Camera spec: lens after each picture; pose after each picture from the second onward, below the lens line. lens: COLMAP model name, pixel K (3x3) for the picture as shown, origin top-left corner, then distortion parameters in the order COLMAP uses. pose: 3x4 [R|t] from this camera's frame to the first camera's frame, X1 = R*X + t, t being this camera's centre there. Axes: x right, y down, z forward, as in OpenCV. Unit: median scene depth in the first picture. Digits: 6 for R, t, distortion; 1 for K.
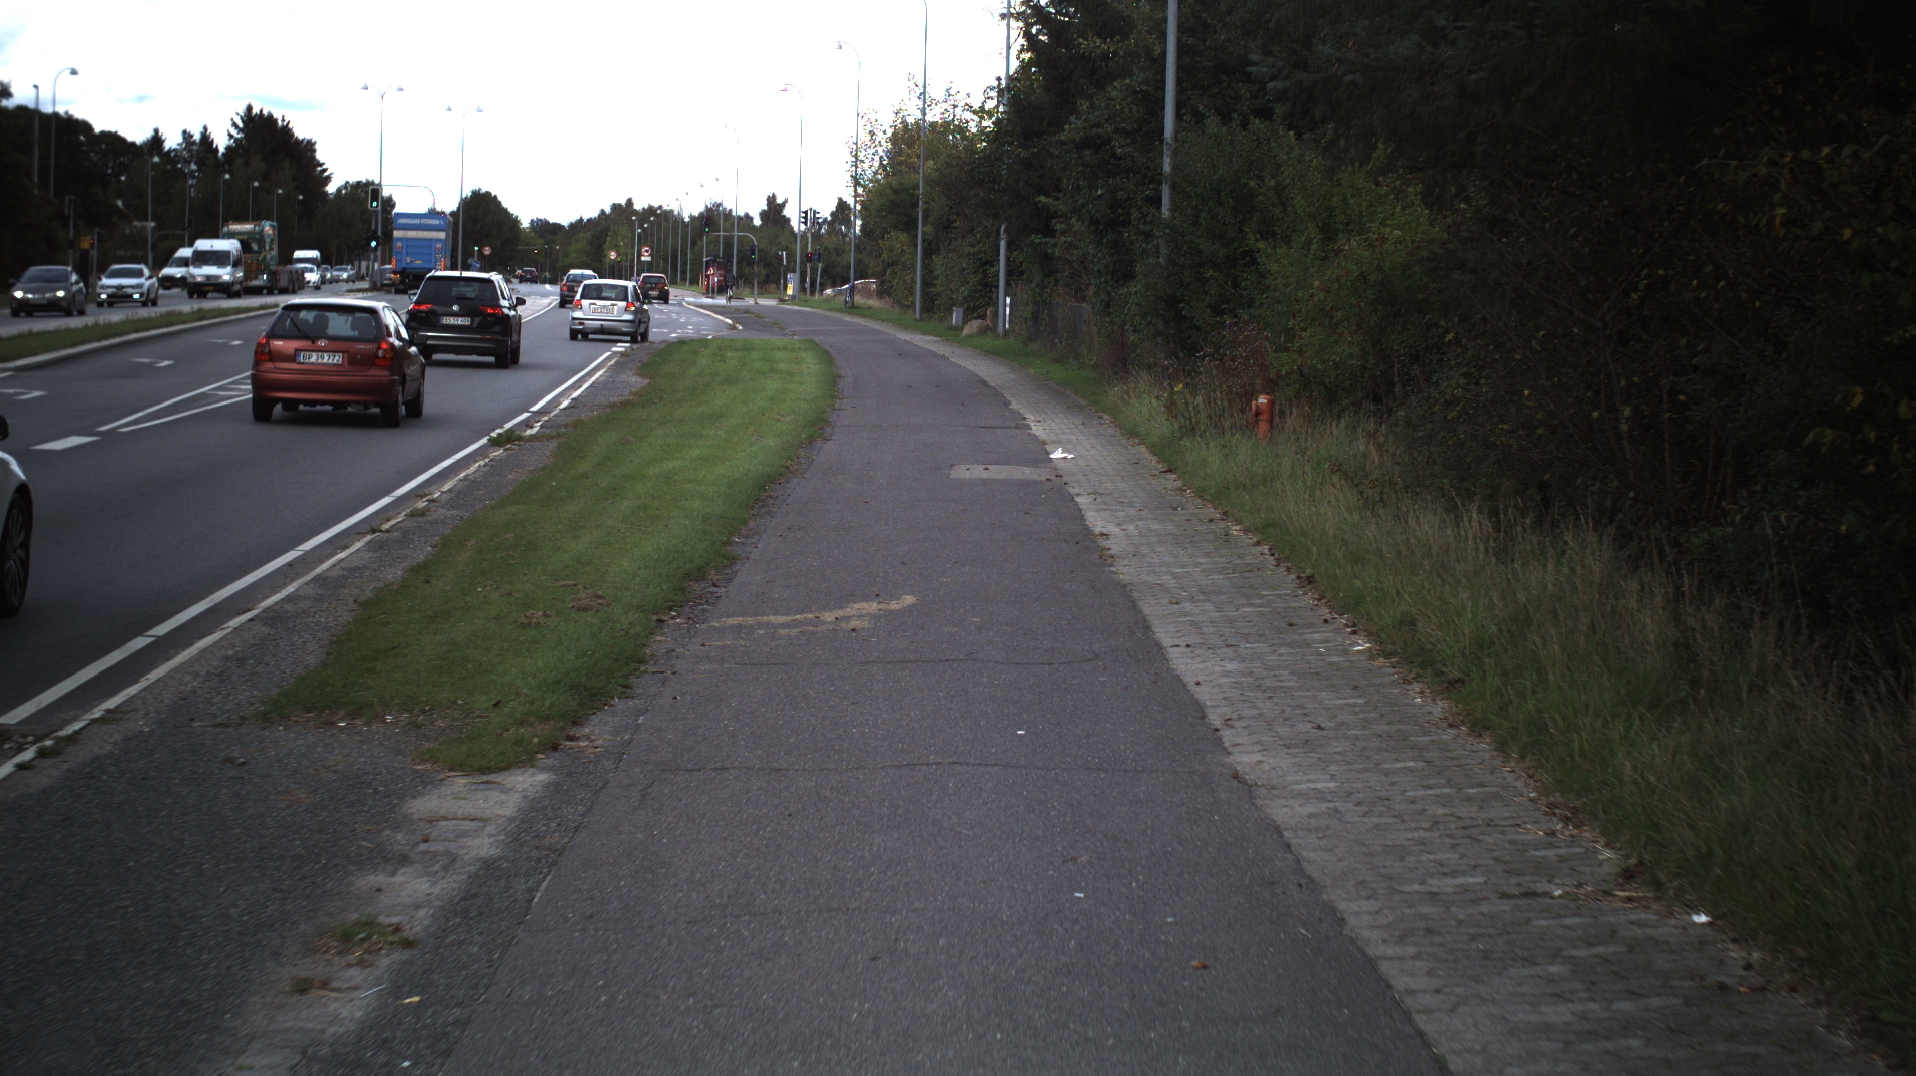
lens RADIAL K [[3463.5, 0, 958.0], [0, 3463.5, 538.0], [0, 0, 1]] dist [-0.287600, 0.124482]
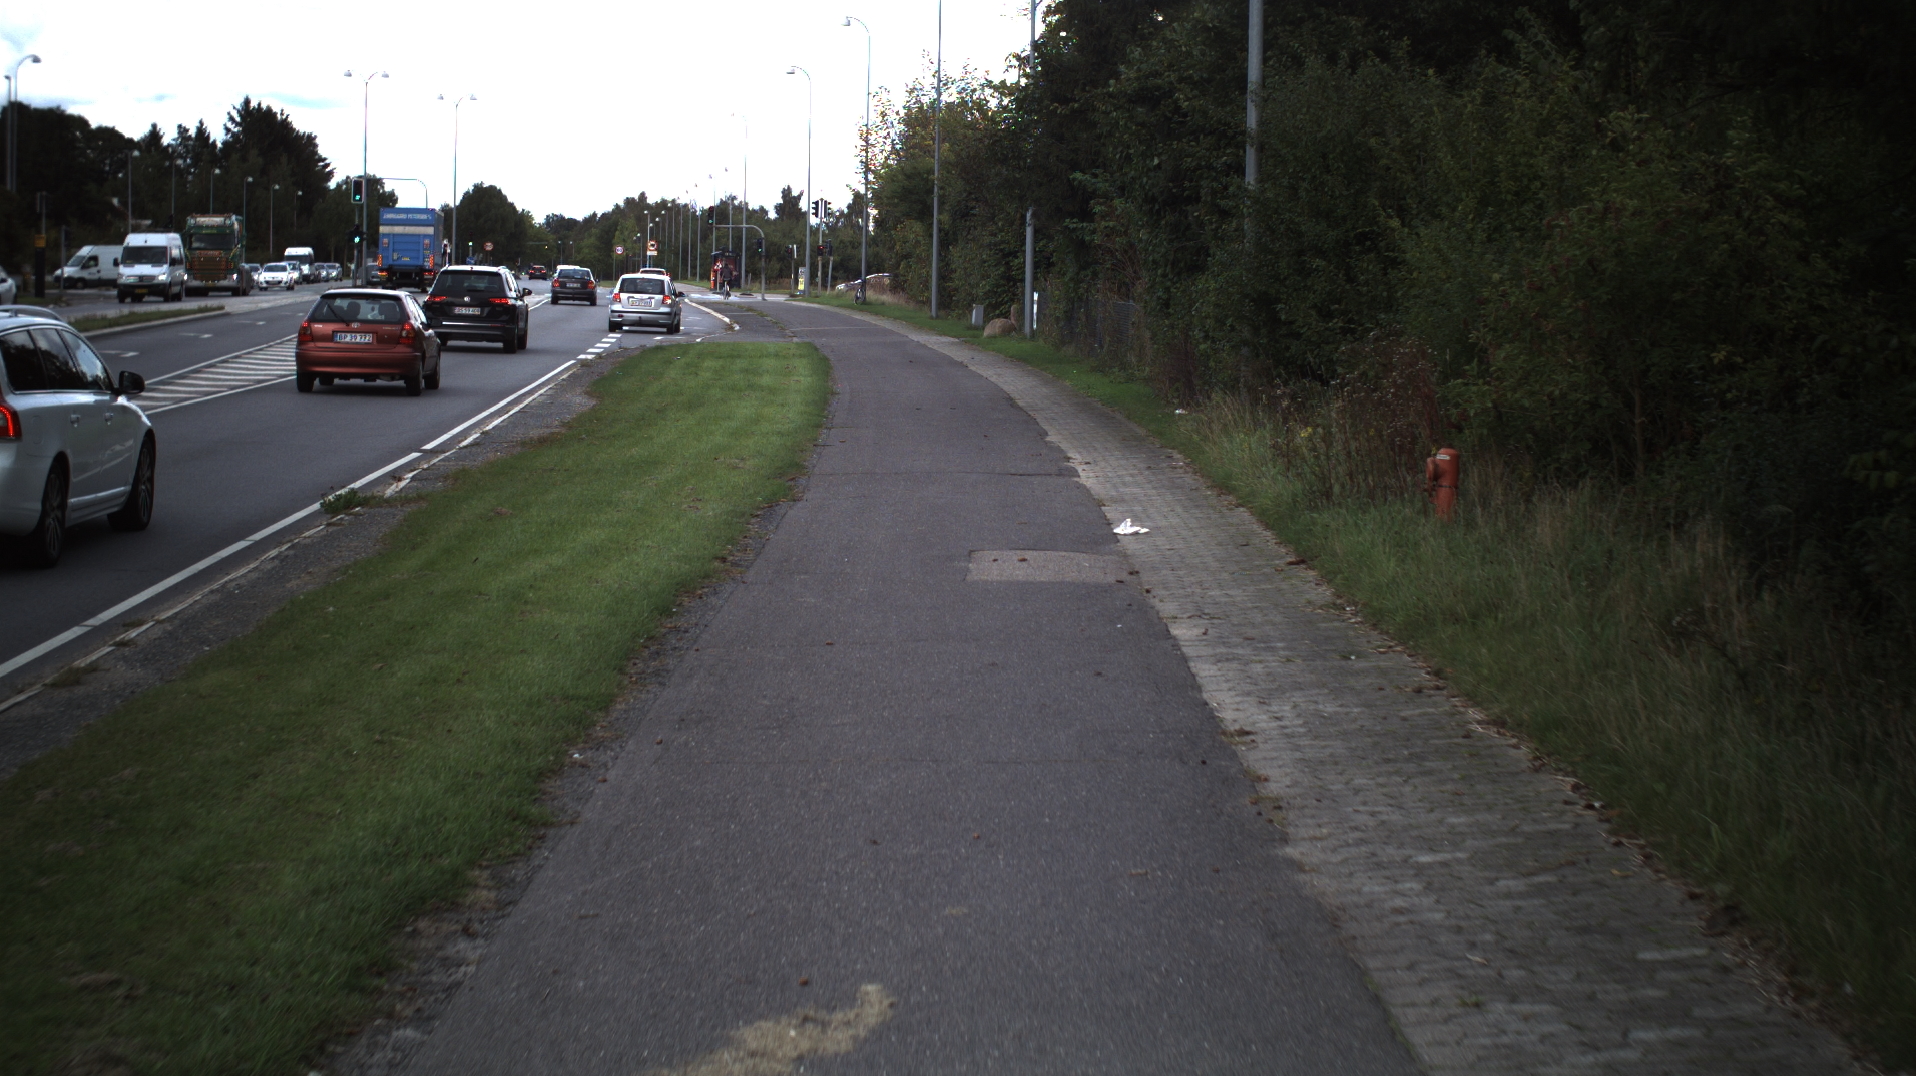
lens RADIAL K [[3123.1, 0, 958.0], [0, 3123.1, 538.0], [0, 0, 1]] dist [-0.239271, 0.128684]
pose [[0.999952, -0.006960, -0.006861, -0.000073], [0.007031, 0.999921, 0.010420, -0.014748], [0.006788, -0.010468, 0.999922, 0.194620]]
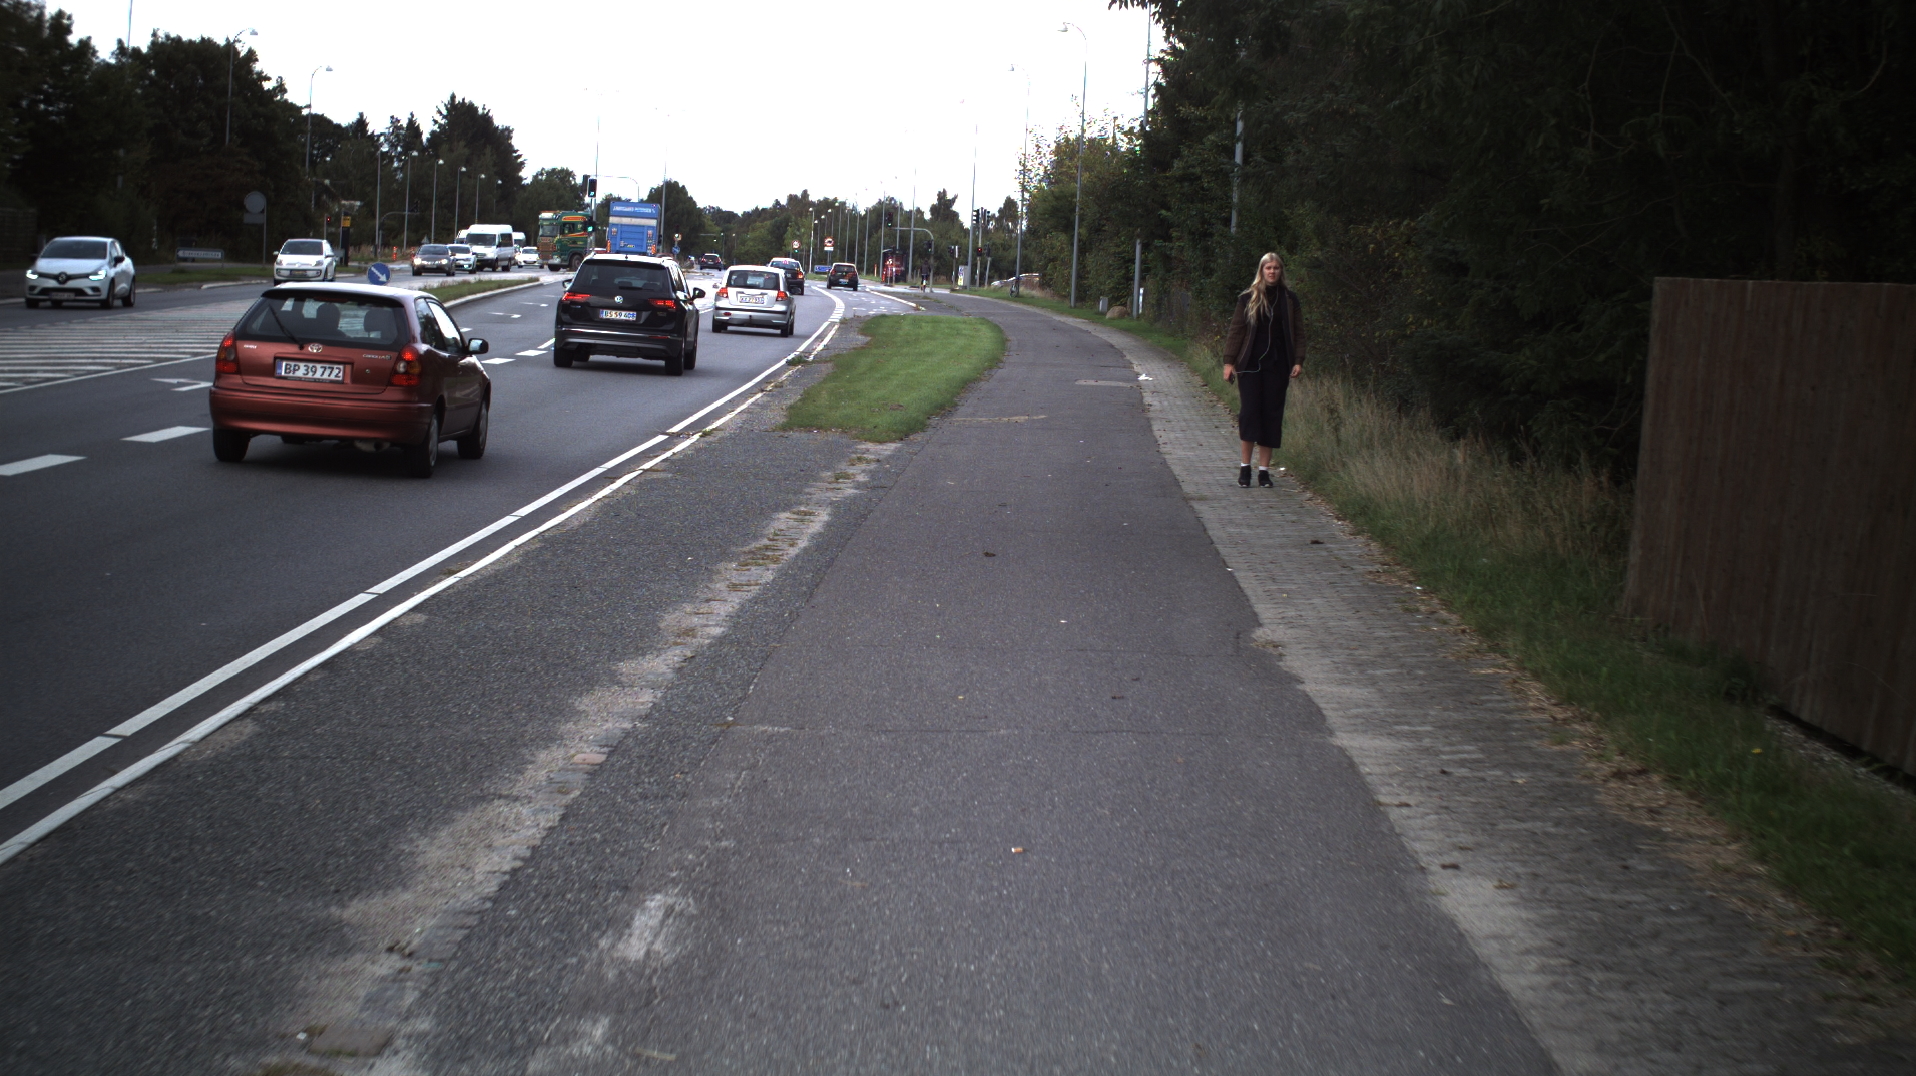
lens RADIAL K [[4396.7, 0, 958.0], [0, 4396.7, 538.0], [0, 0, 1]] dist [-0.502070, -0.159512]
pose [[0.998719, 0.028224, -0.041987, 0.015690], [-0.028896, 0.999462, -0.015488, 0.043459], [0.041527, 0.016681, 0.998998, -0.540594]]
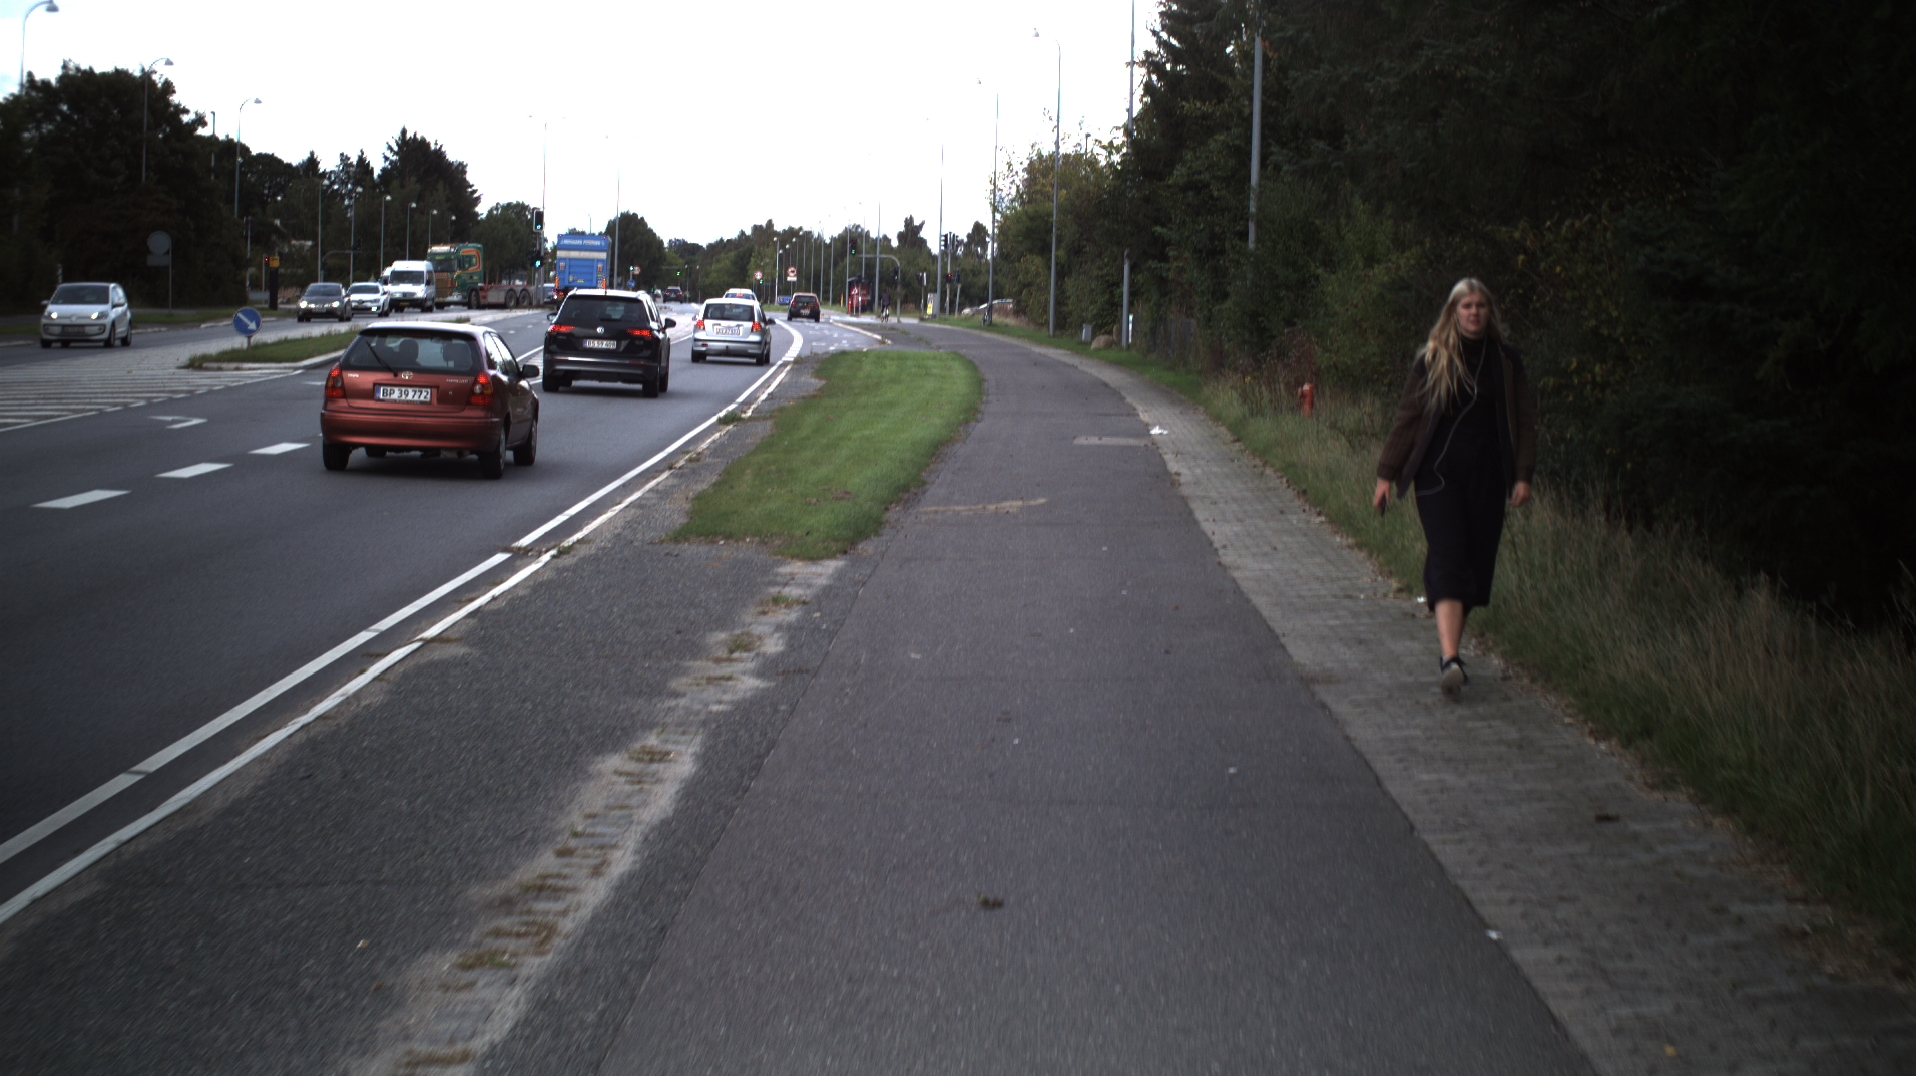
lens RADIAL K [[3867.5, 0, 958.4], [0, 3867.5, 573.9], [0, 0, 1]] dist [-0.353768, -0.016341]
pose [[0.999345, 0.005433, -0.035766, 0.003365], [-0.005591, 0.999975, -0.004320, 0.018824], [0.035742, 0.004517, 0.999351, -0.237200]]
